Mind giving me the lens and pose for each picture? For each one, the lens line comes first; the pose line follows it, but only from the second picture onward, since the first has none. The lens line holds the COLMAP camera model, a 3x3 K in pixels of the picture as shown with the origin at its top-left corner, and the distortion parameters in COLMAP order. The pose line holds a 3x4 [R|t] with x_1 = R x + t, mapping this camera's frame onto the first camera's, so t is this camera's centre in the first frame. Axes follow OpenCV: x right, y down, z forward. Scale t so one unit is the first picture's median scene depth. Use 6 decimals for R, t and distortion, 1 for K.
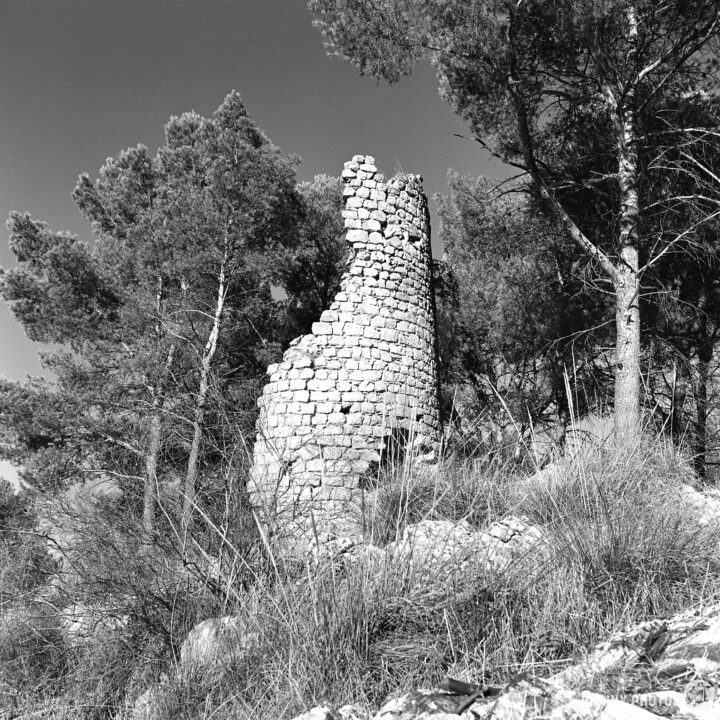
lens RADIAL K [[1002.1, 0, 360.0], [0, 1002.1, 360.0], [0, 0, 1]] dist [-0.005600, -0.028236]
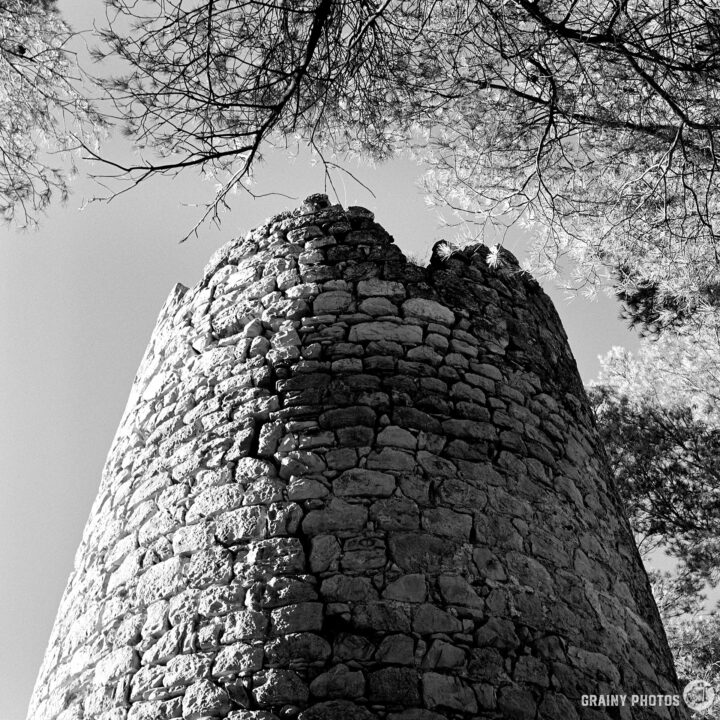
lens RADIAL K [[1042.0, 0, 360.0], [0, 1042.0, 360.0], [0, 0, 1]] dist [-0.000752, -0.105558]
pose [[0.205329, -0.755786, -0.621794, 0.292866], [0.314334, 0.652598, -0.689428, 0.158962], [0.926841, -0.053891, 0.371566, 0.936297]]
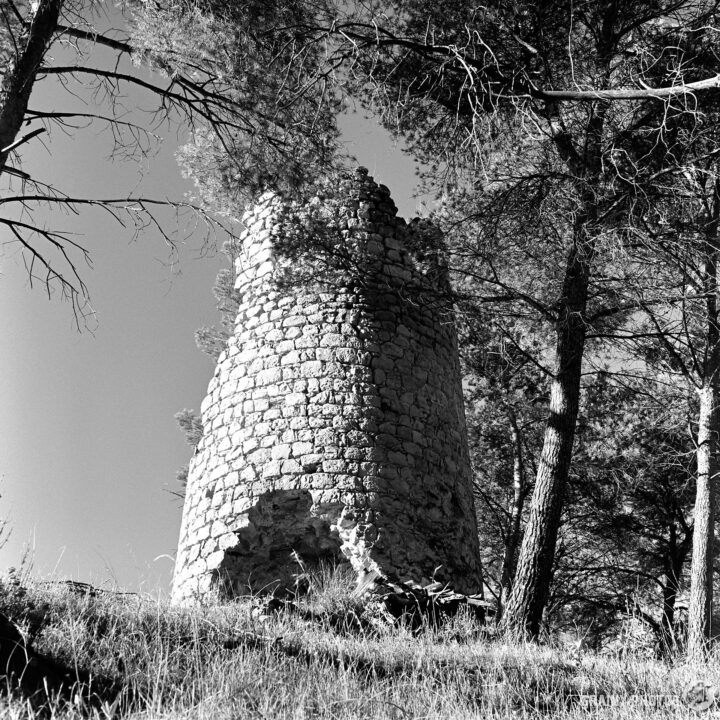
lens RADIAL K [[995.7, 0, 348.3], [0, 995.7, 360.1], [0, 0, 1]] dist [0.010383, -0.021445]
pose [[0.596721, -0.418270, -0.684817, 0.556589], [0.249411, 0.907814, -0.337146, 0.220271], [0.762704, 0.030381, 0.646033, 0.551408]]
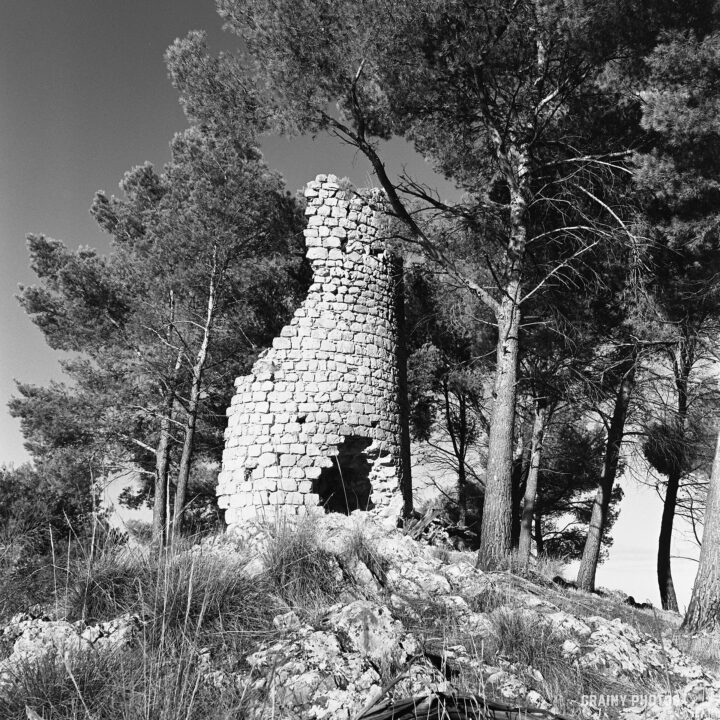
lens RADIAL K [[995.7, 0, 348.3], [0, 995.7, 360.1], [0, 0, 1]] dist [0.010383, -0.021445]
pose [[0.990528, -0.023442, -0.135294, 0.169724], [0.029940, 0.998484, 0.046196, -0.058170], [0.134006, -0.049809, 0.989728, -0.049111]]
